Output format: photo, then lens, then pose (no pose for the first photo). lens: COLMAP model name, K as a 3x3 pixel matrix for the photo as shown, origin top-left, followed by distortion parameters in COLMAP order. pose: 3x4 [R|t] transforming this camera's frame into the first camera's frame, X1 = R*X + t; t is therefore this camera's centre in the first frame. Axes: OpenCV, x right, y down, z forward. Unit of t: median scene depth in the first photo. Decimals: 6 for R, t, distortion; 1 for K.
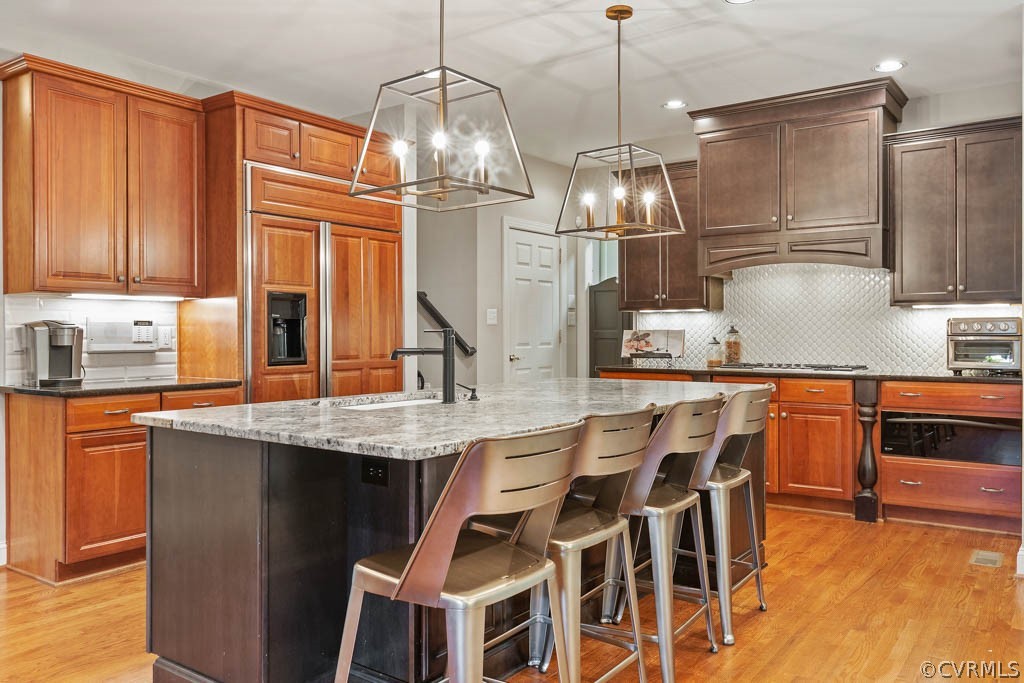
lens RADIAL K [[782.8, 0, 515.7], [0, 782.8, 339.2], [0, 0, 1]] dist [-0.008918, -0.002768]
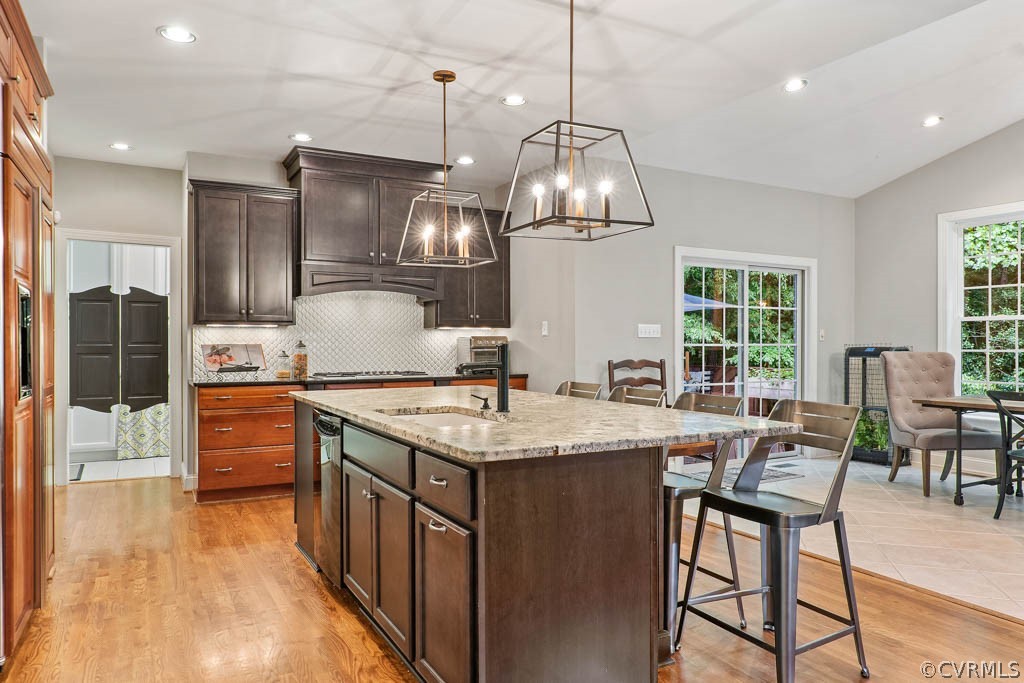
lens RADIAL K [[690.3, 0, 515.1], [0, 690.3, 342.3], [0, 0, 1]] dist [-0.007942, 0.000906]
pose [[0.431759, 0.002516, 0.901986, -0.593796], [0.010050, 0.999921, -0.007600, -0.004617], [-0.901933, 0.012346, 0.431699, 0.356243]]
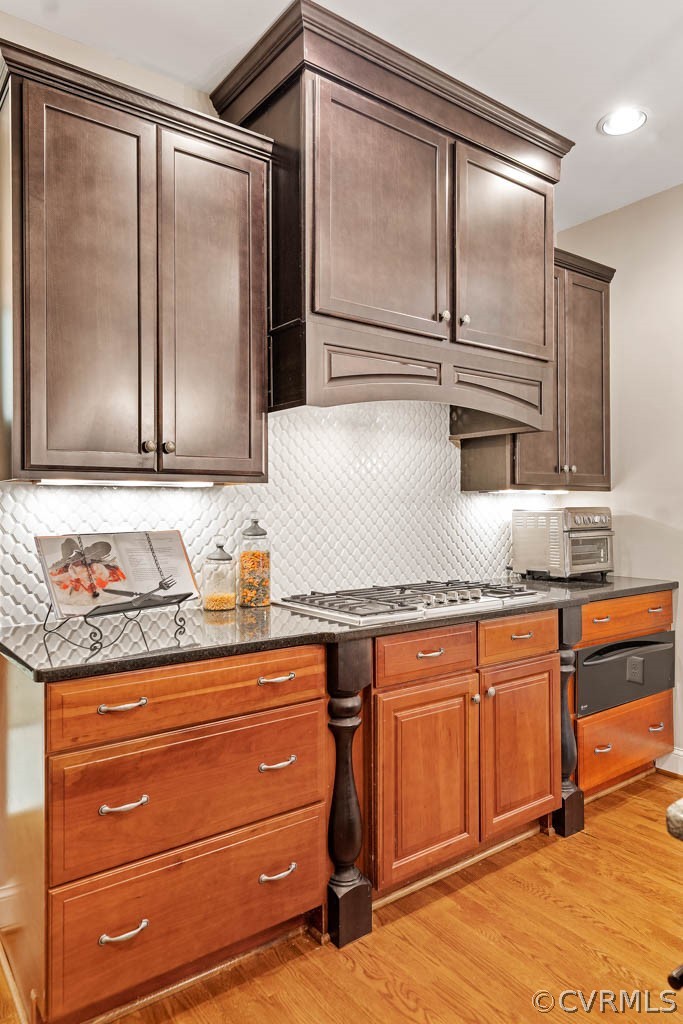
lens RADIAL K [[674.8, 0, 341.9], [0, 674.8, 502.2], [0, 0, 1]] dist [0.019757, 0.000214]
pose [[0.301469, 0.010620, 0.953417, -0.123548], [0.014117, 0.999779, -0.015600, -0.025033], [-0.953371, 0.018162, 0.301252, 1.006785]]
